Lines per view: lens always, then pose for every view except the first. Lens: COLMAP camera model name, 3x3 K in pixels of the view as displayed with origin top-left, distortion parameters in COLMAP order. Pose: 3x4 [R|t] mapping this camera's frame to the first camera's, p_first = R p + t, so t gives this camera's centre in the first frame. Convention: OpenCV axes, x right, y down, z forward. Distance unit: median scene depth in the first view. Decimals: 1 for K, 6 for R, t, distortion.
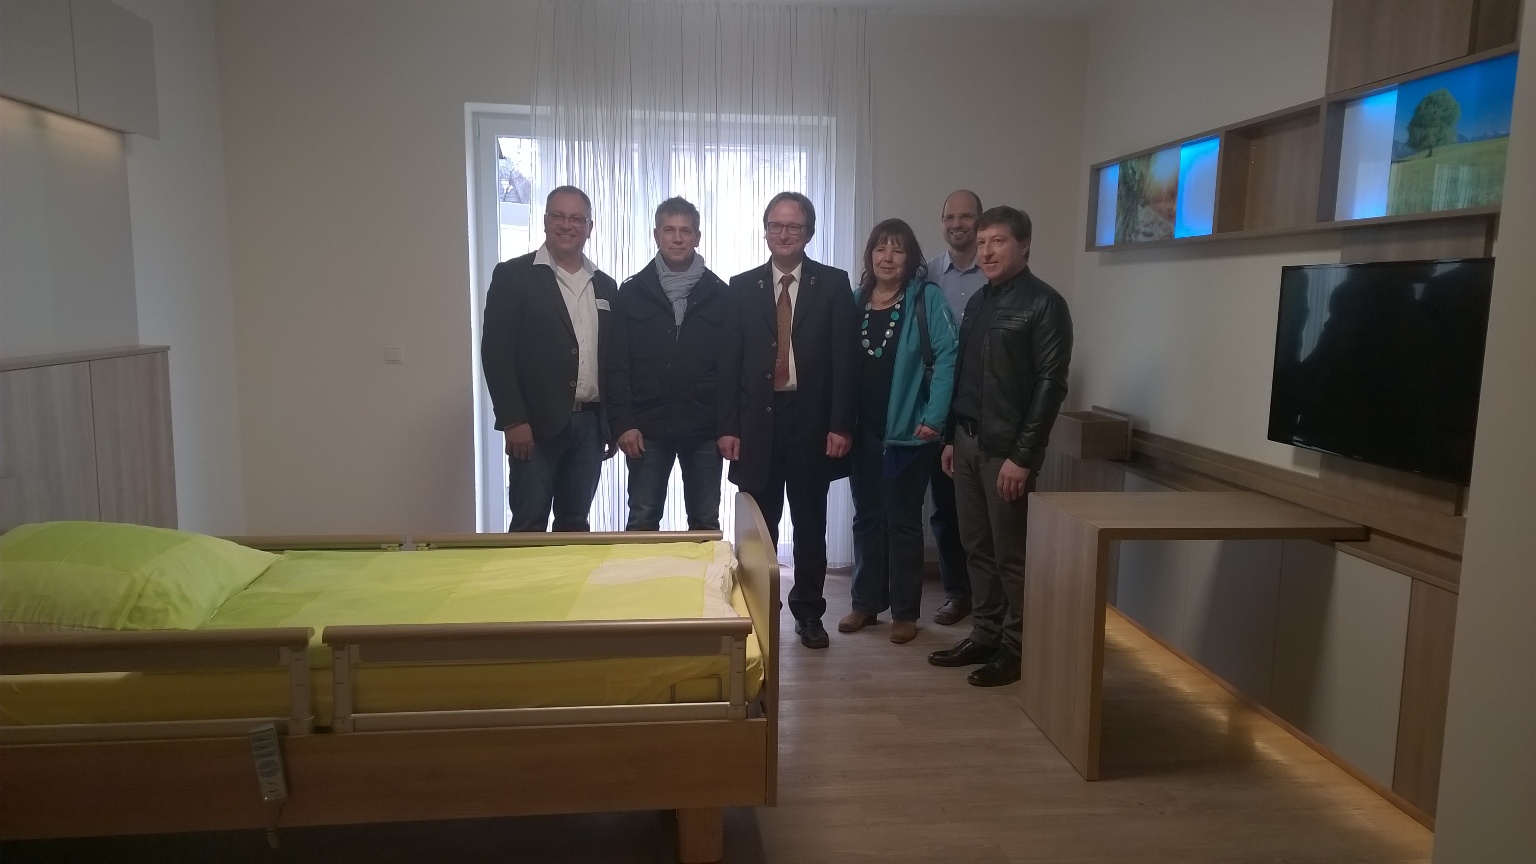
lens RADIAL K [[1094.3, 0, 773.2], [0, 1094.3, 488.0], [0, 0, 1]] dist [0.105118, -0.106455]
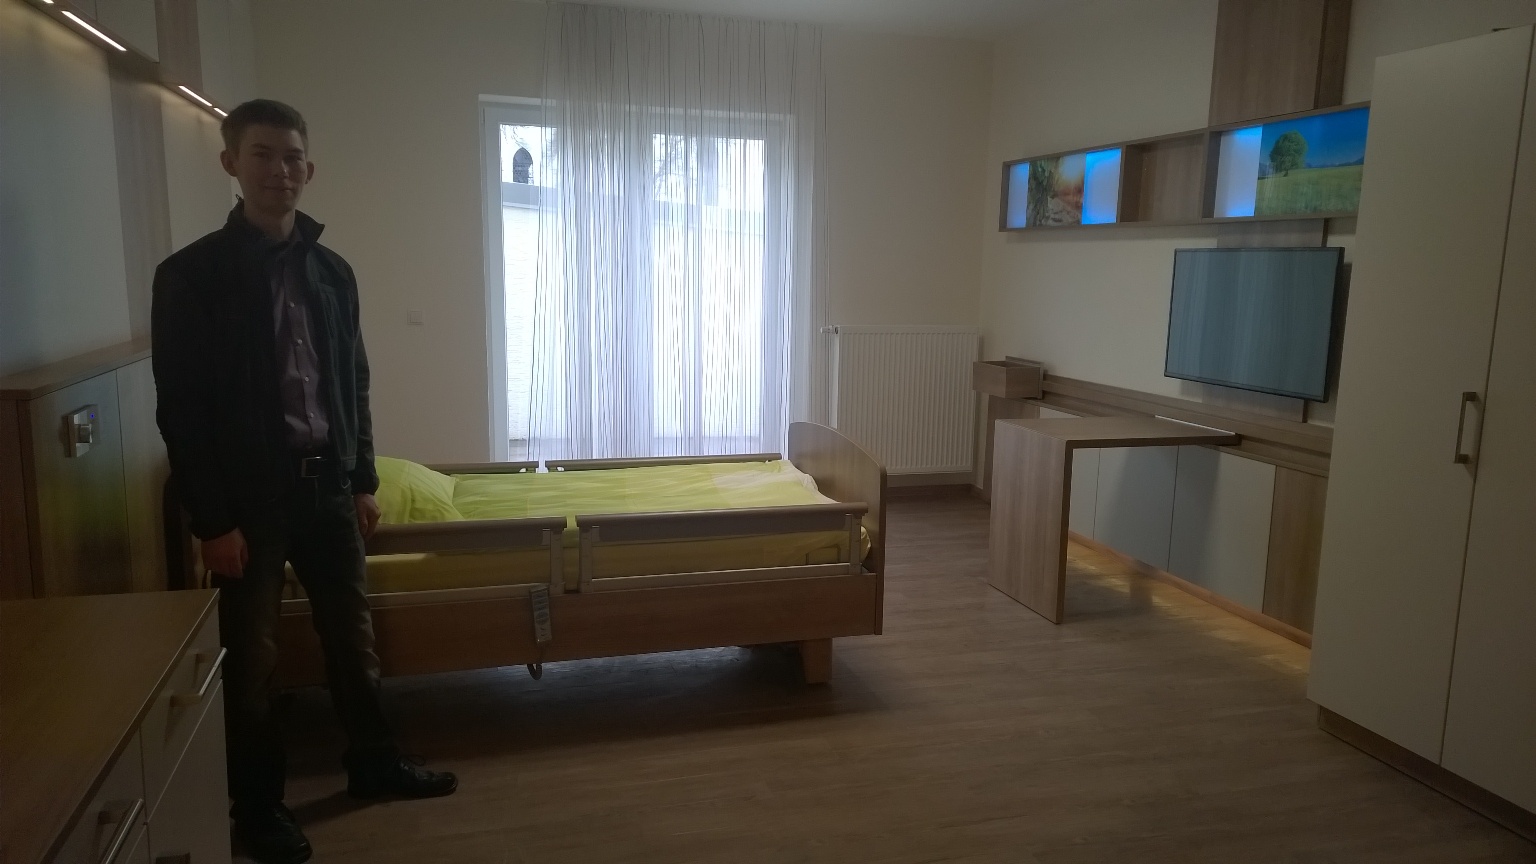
lens RADIAL K [[1094.3, 0, 773.2], [0, 1094.3, 488.0], [0, 0, 1]] dist [0.105118, -0.106455]
pose [[0.983744, -0.031025, 0.176879, -0.285514], [0.024883, 0.999011, 0.036836, 0.033054], [-0.177847, -0.031836, 0.983543, -0.271350]]
